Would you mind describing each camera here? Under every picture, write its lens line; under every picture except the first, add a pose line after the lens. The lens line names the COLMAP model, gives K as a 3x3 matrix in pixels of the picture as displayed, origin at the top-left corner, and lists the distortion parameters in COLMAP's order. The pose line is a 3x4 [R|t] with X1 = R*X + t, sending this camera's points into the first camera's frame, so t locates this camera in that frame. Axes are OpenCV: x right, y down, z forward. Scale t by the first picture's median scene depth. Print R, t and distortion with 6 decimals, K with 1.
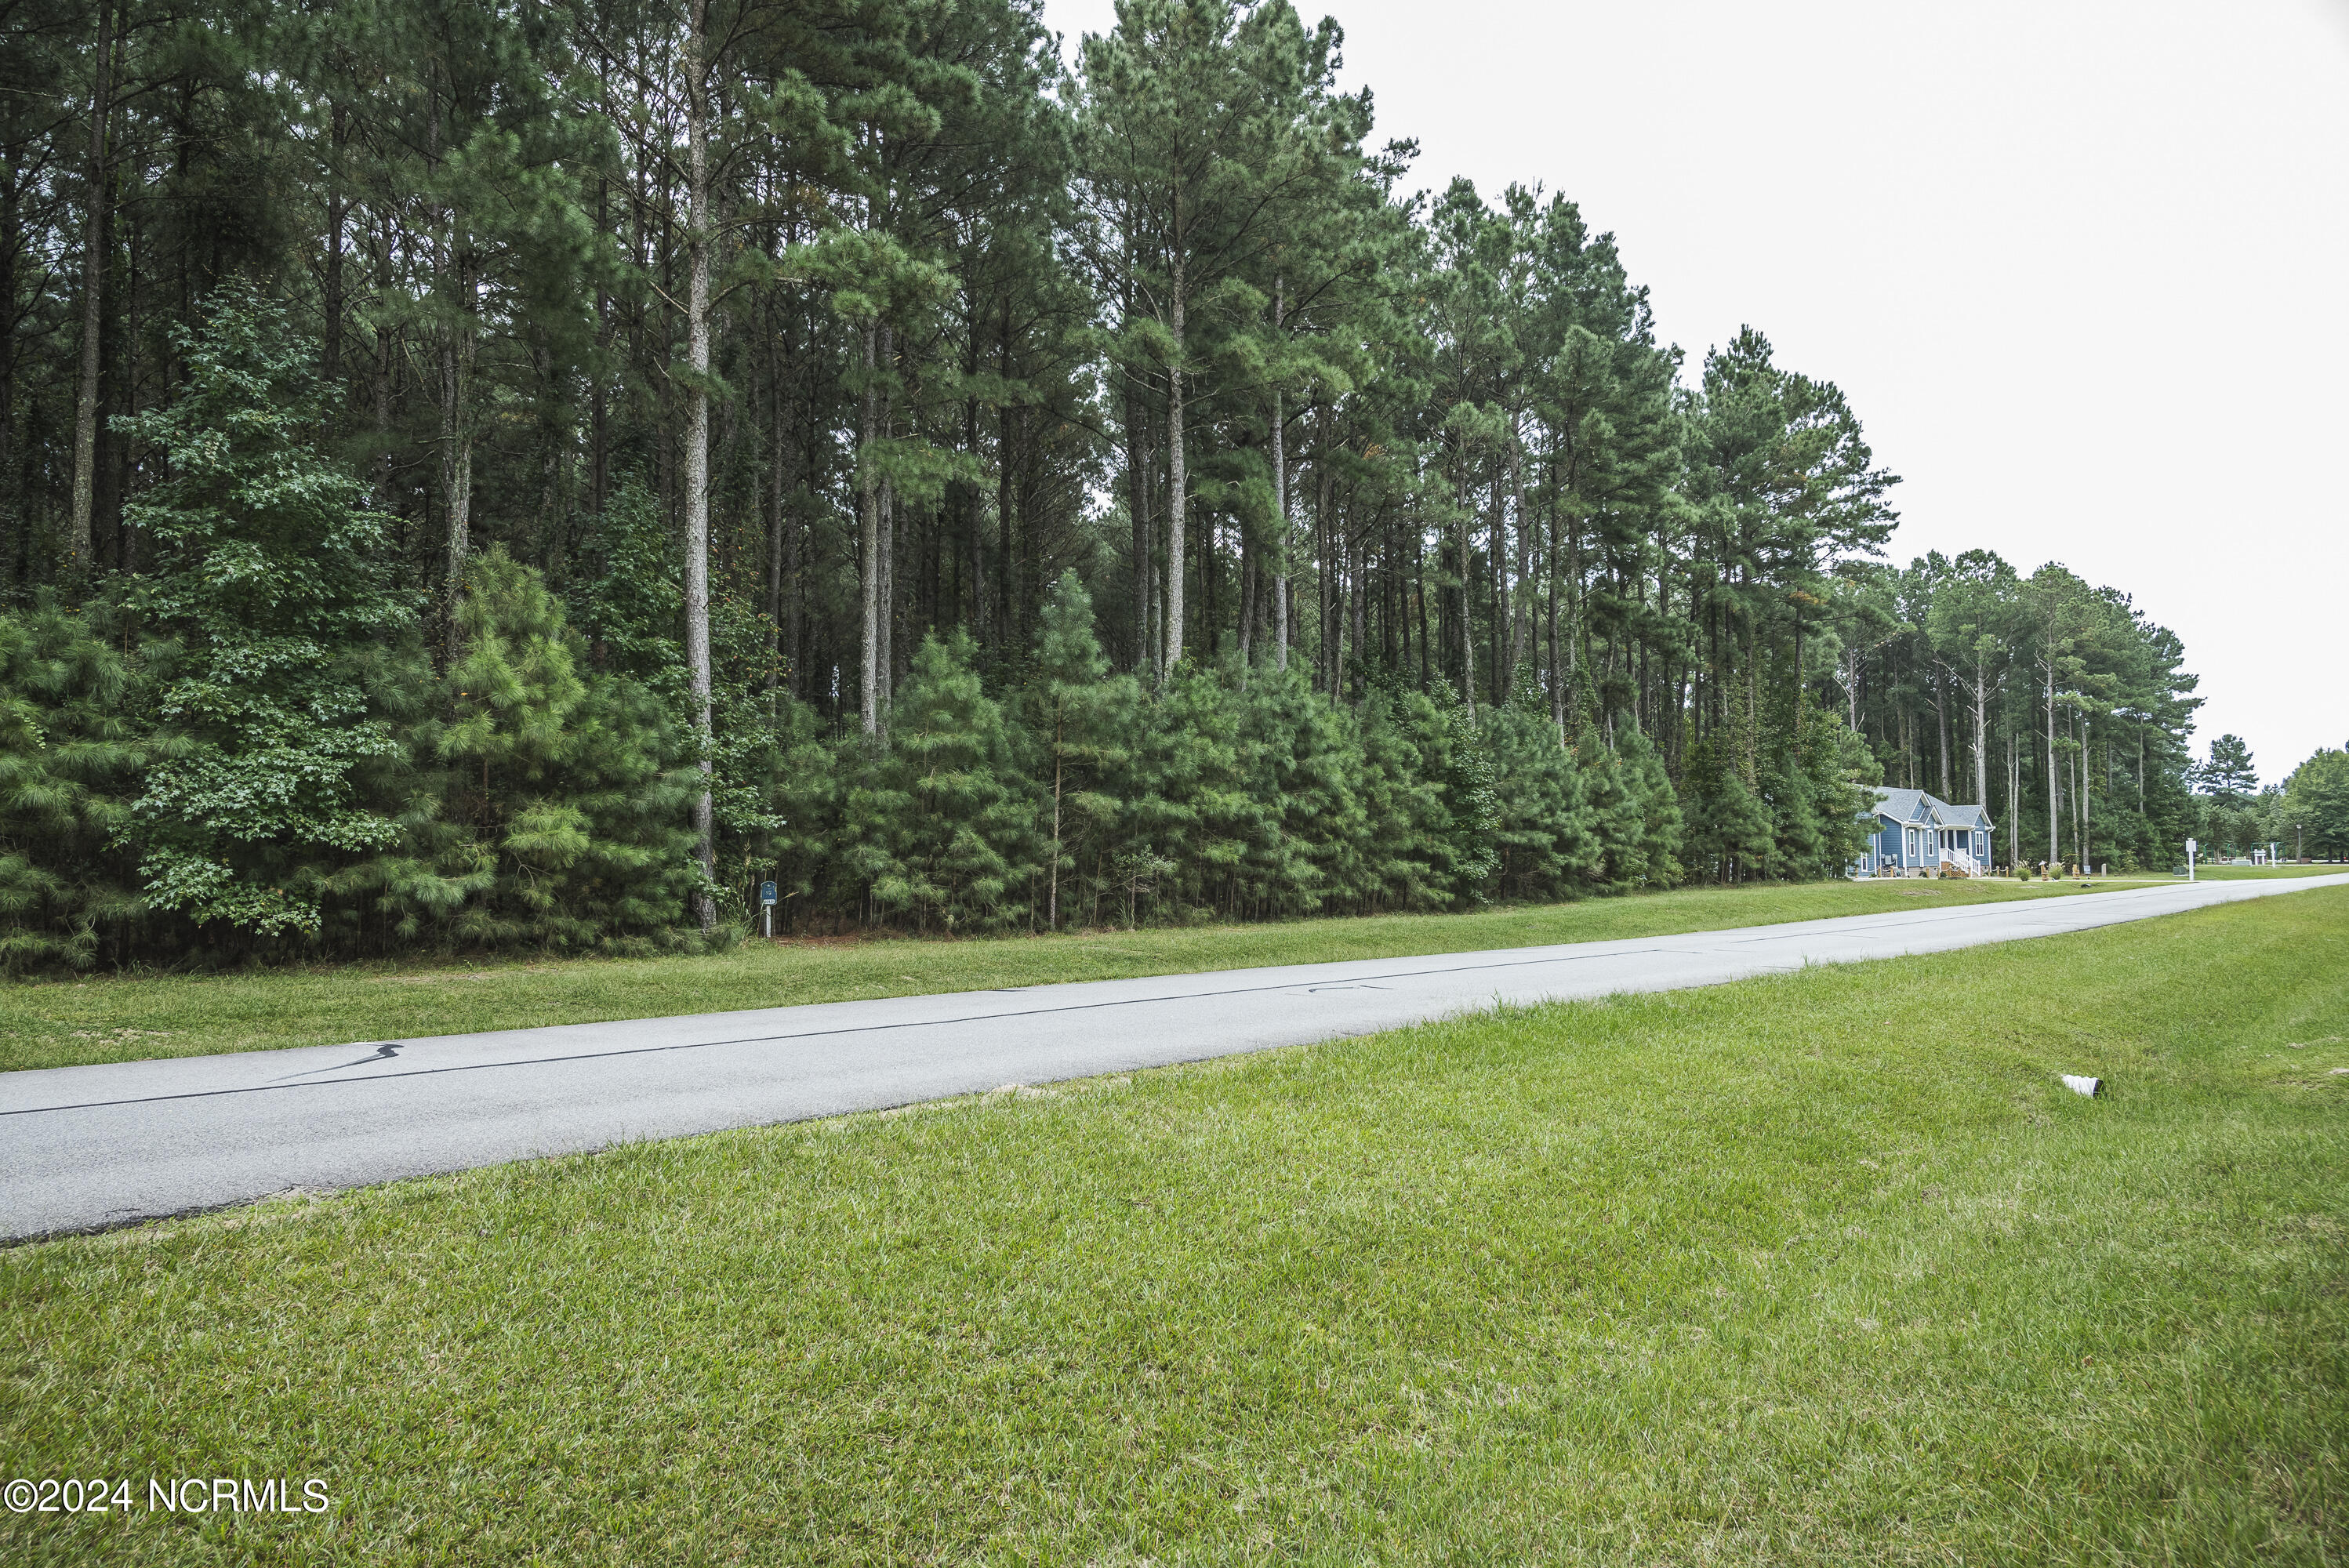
lens RADIAL K [[1567.0, 0, 1175.2], [0, 1567.0, 785.6], [0, 0, 1]] dist [-0.024534, -0.000055]
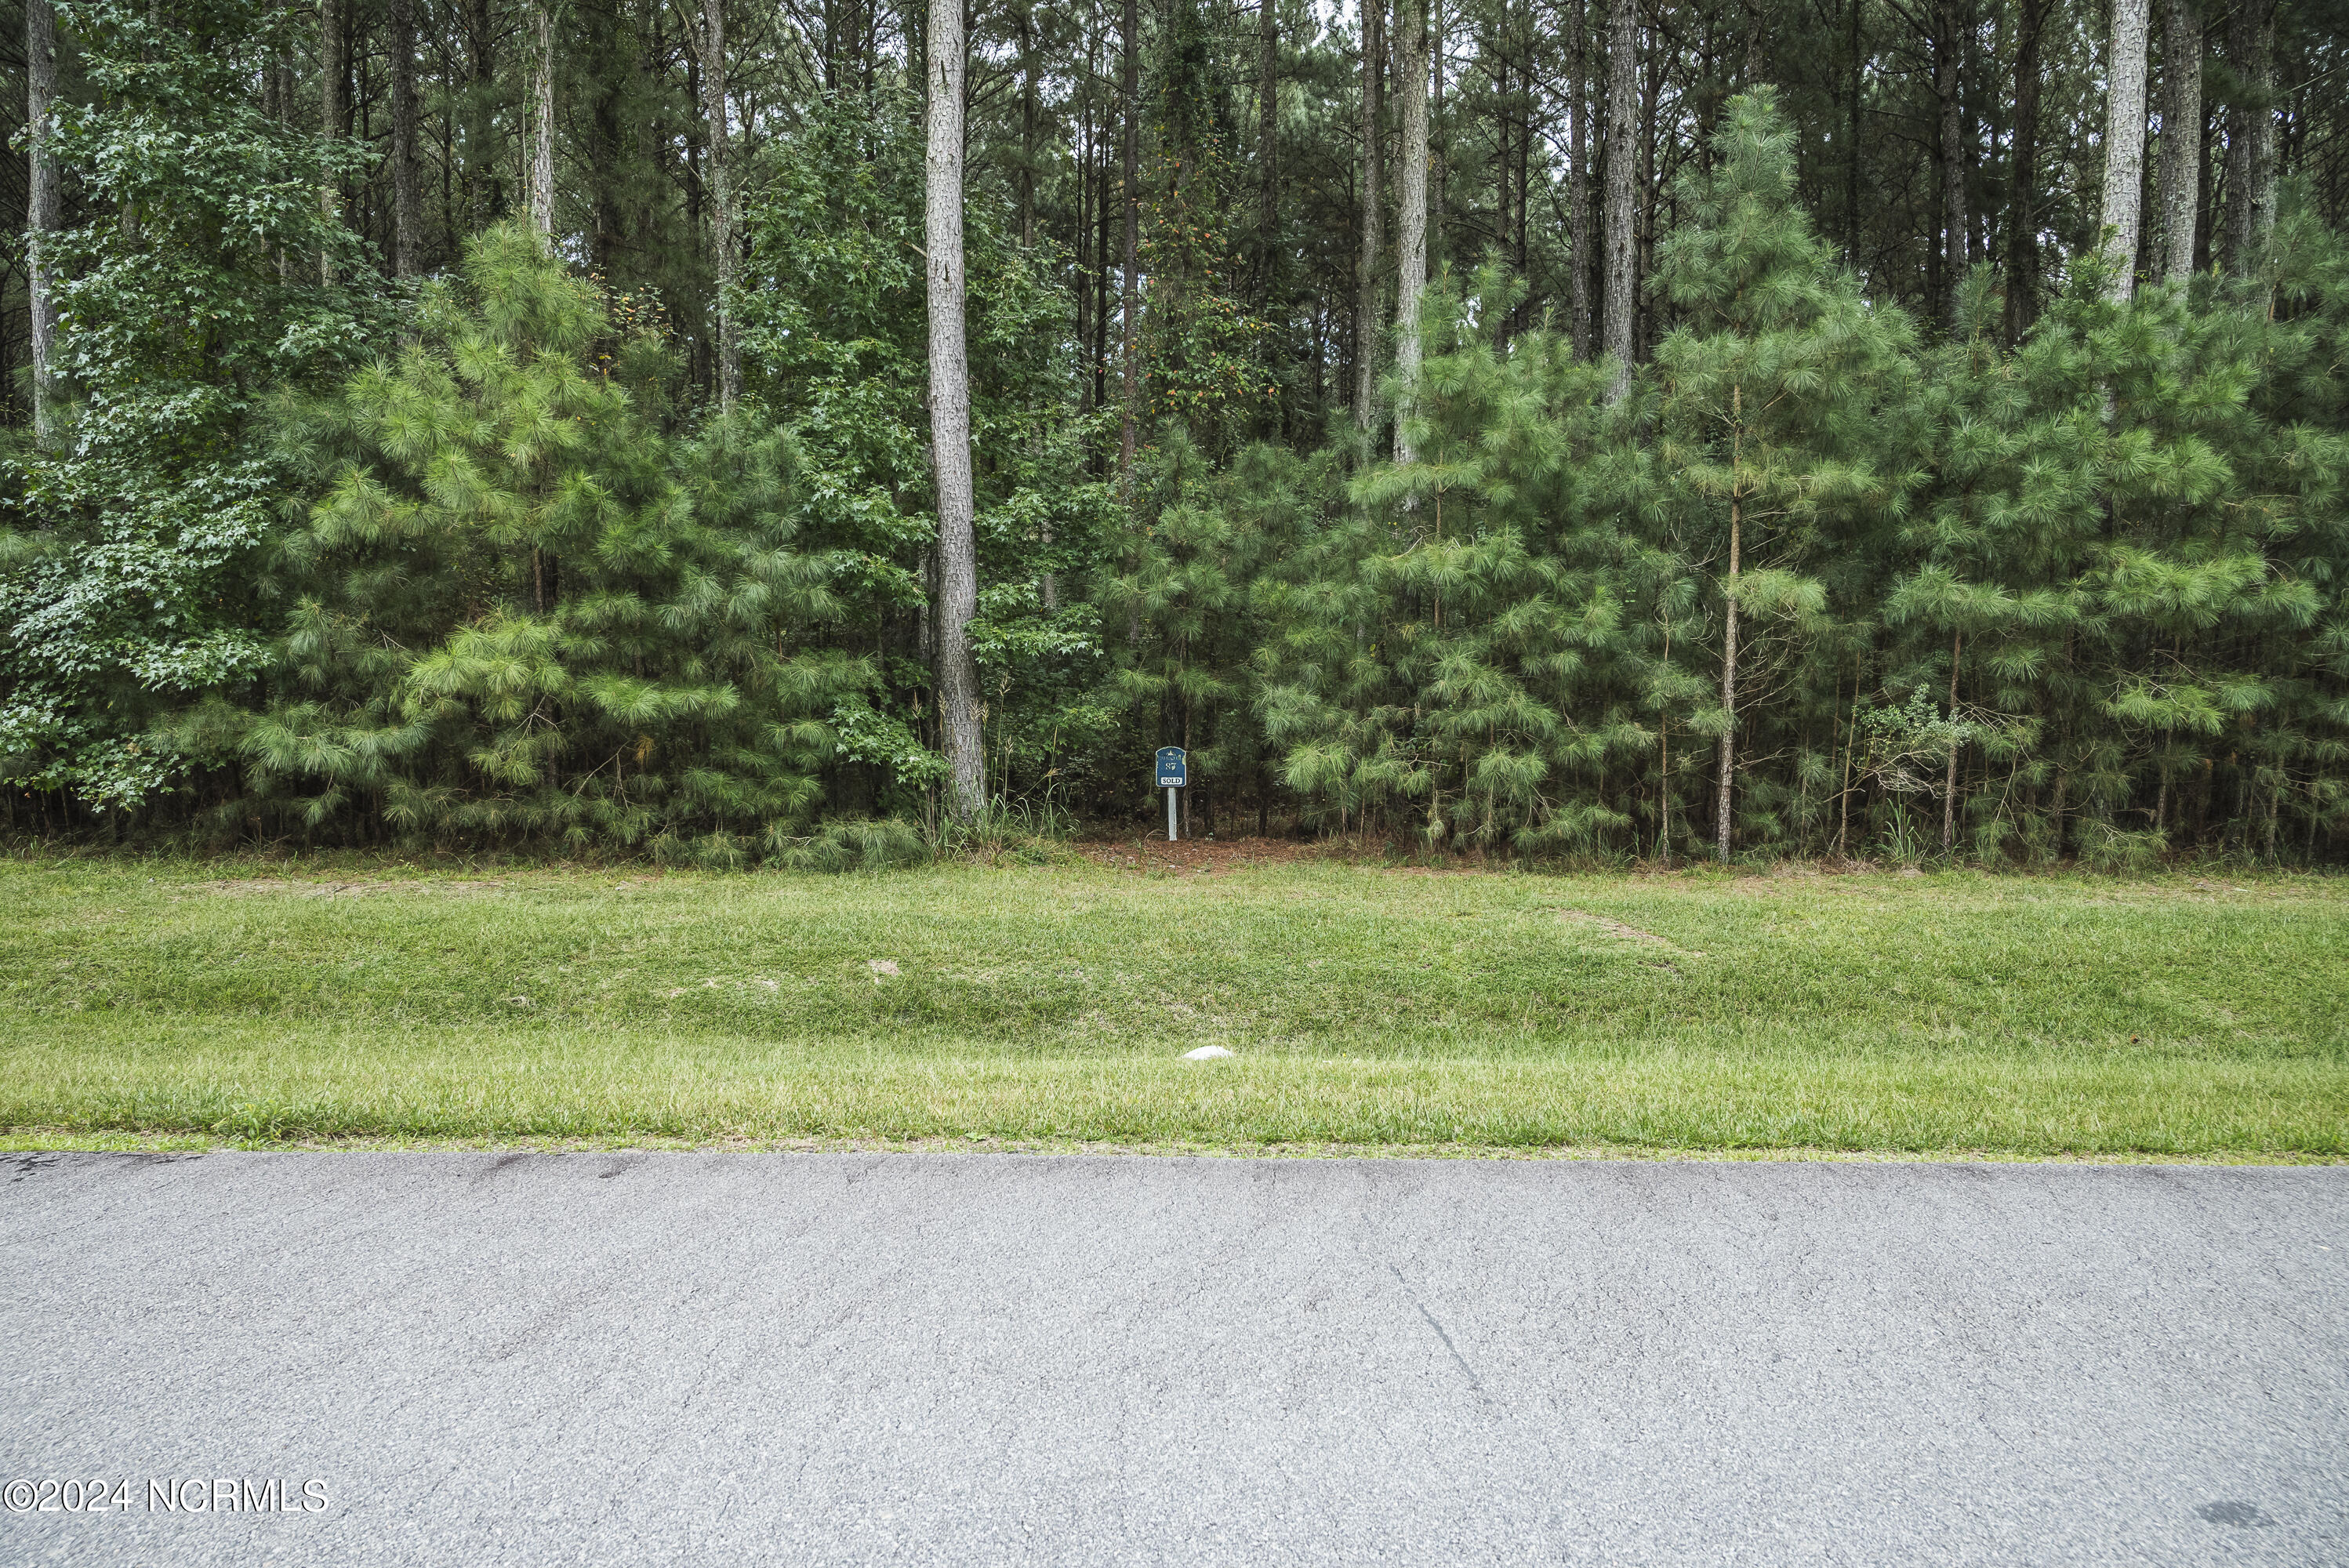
lens RADIAL K [[1567.0, 0, 1172.7], [0, 1567.0, 785.2], [0, 0, 1]] dist [-0.024534, -0.000055]
pose [[0.661458, 0.046276, -0.748554, 0.182907], [0.026591, 0.996020, 0.085071, 0.024668], [0.749511, -0.076176, 0.657594, 0.591170]]
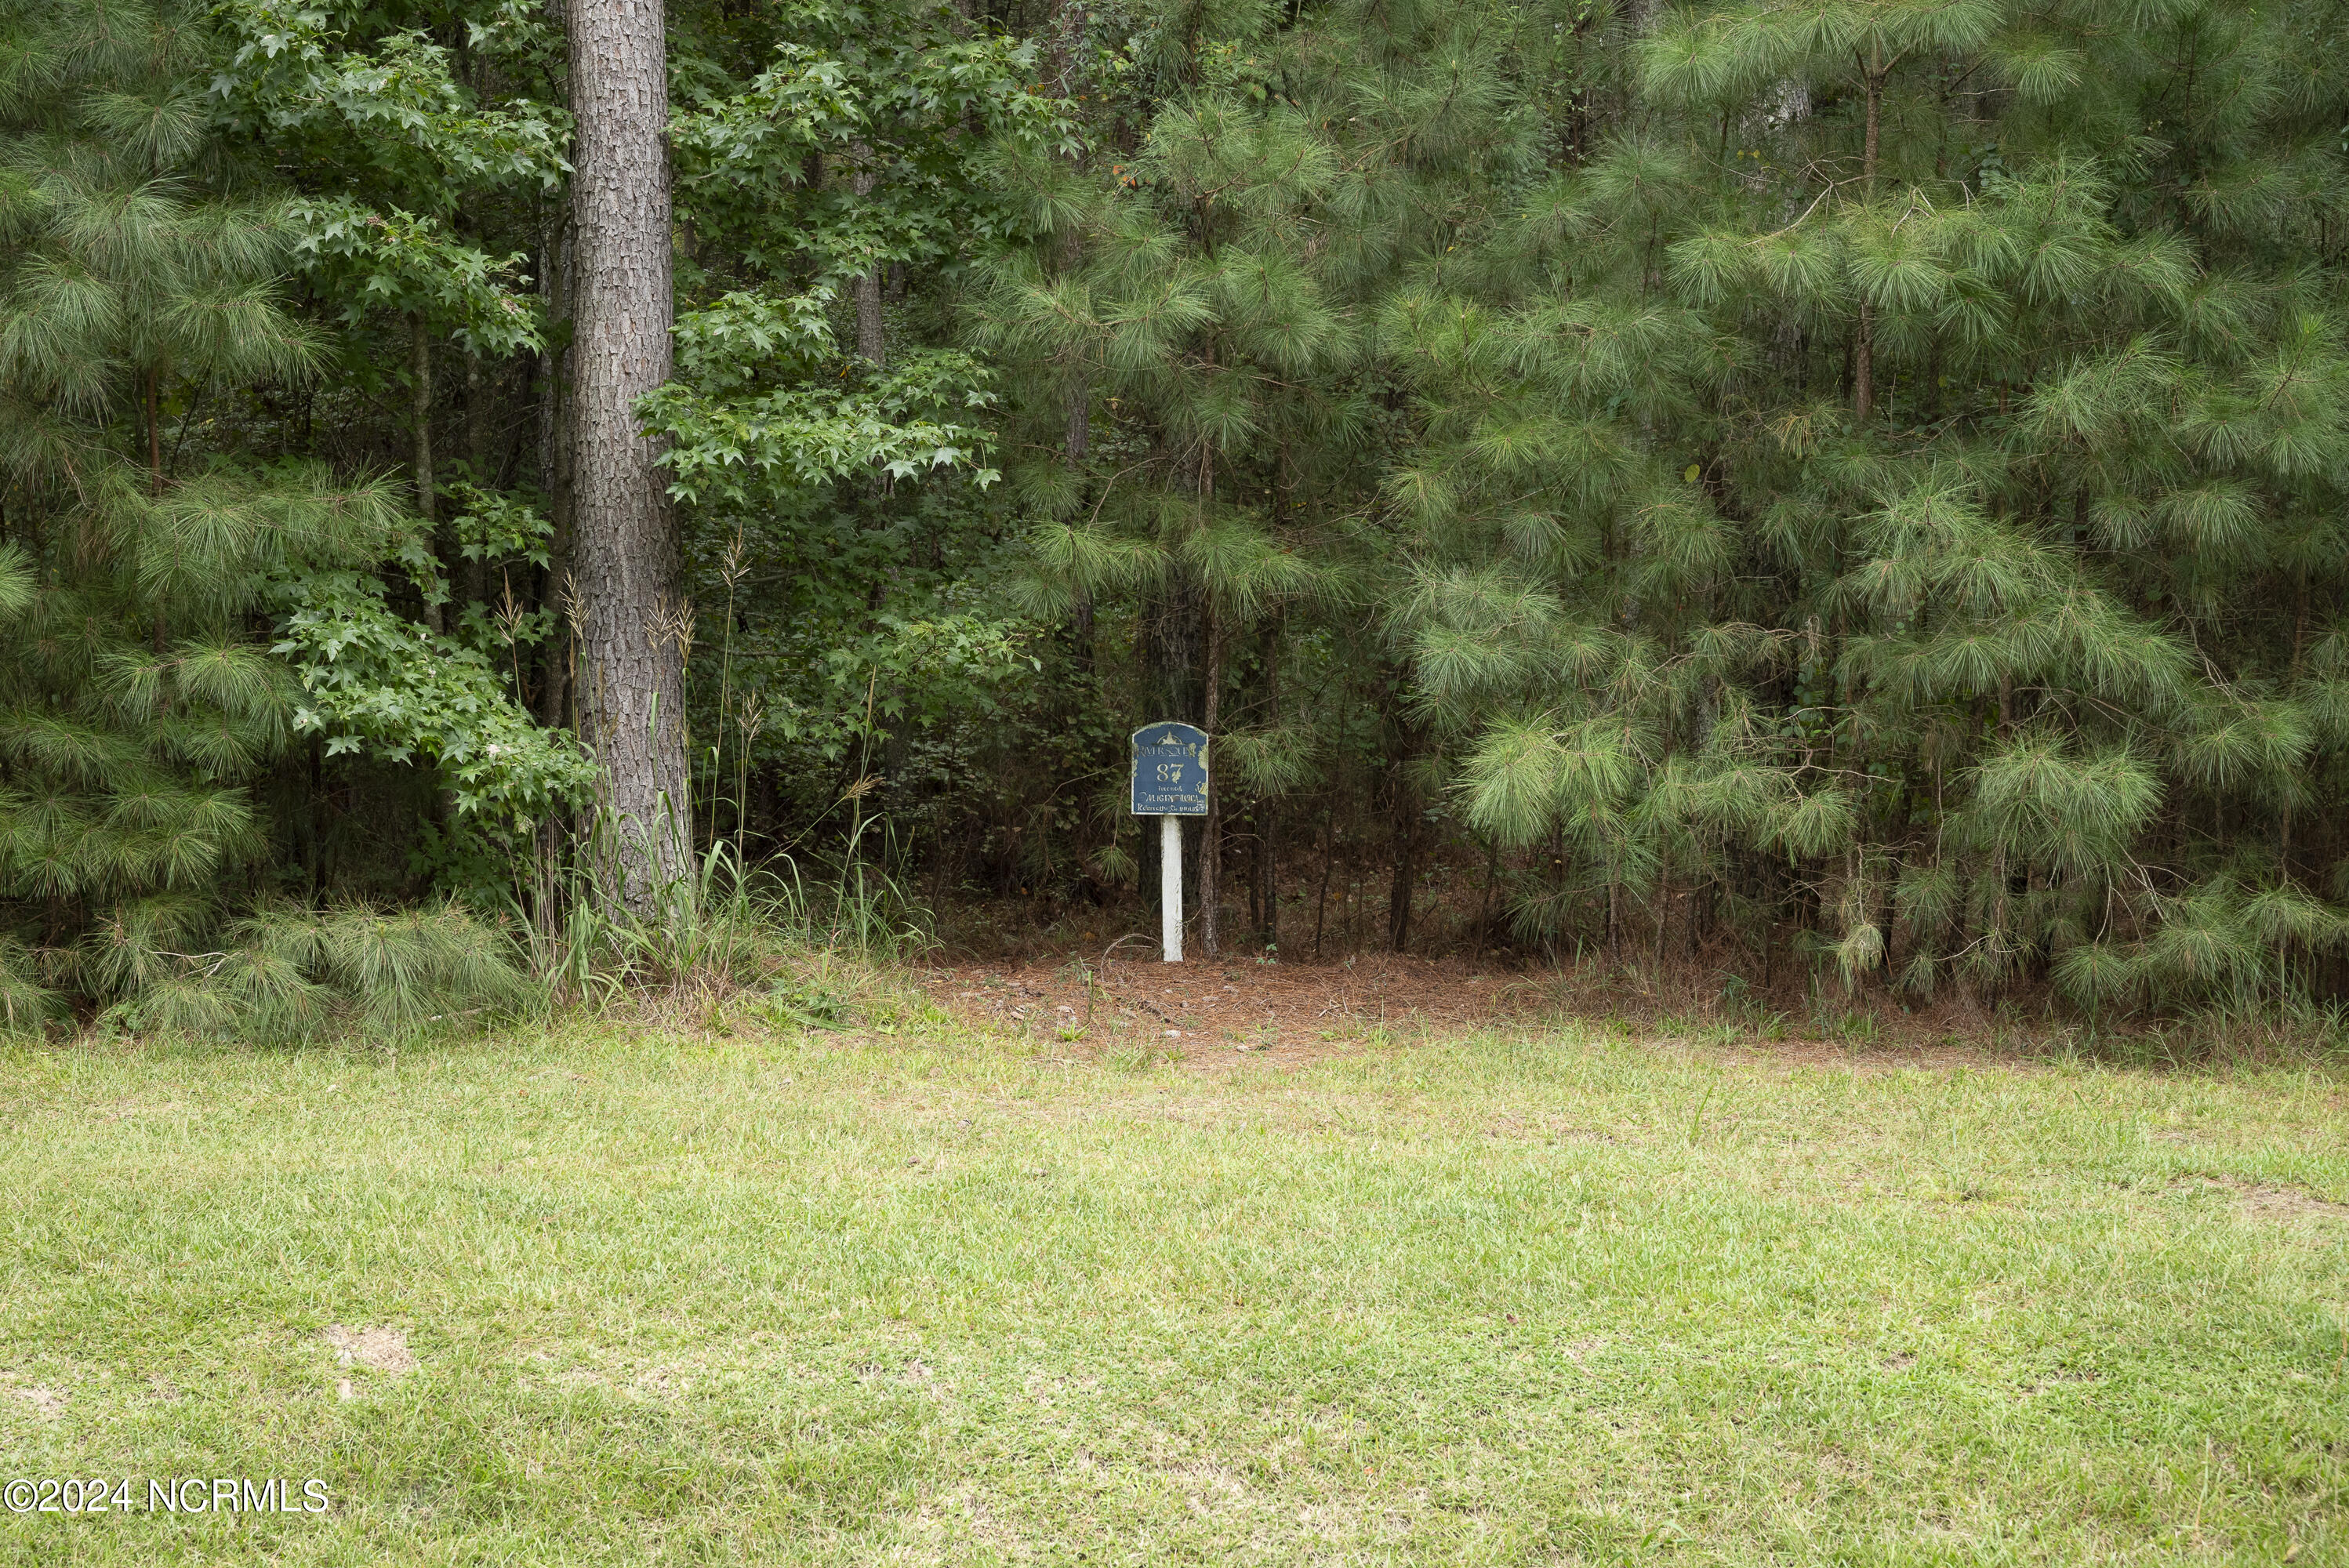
lens RADIAL K [[3441.9, 0, 1173.8], [0, 3441.9, 785.9], [0, 0, 1]] dist [0.021556, 0.000000]
pose [[0.666239, 0.052417, -0.743894, 0.121021], [0.015439, 0.996343, 0.084032, 0.027029], [0.745579, -0.067470, 0.662993, 0.641087]]
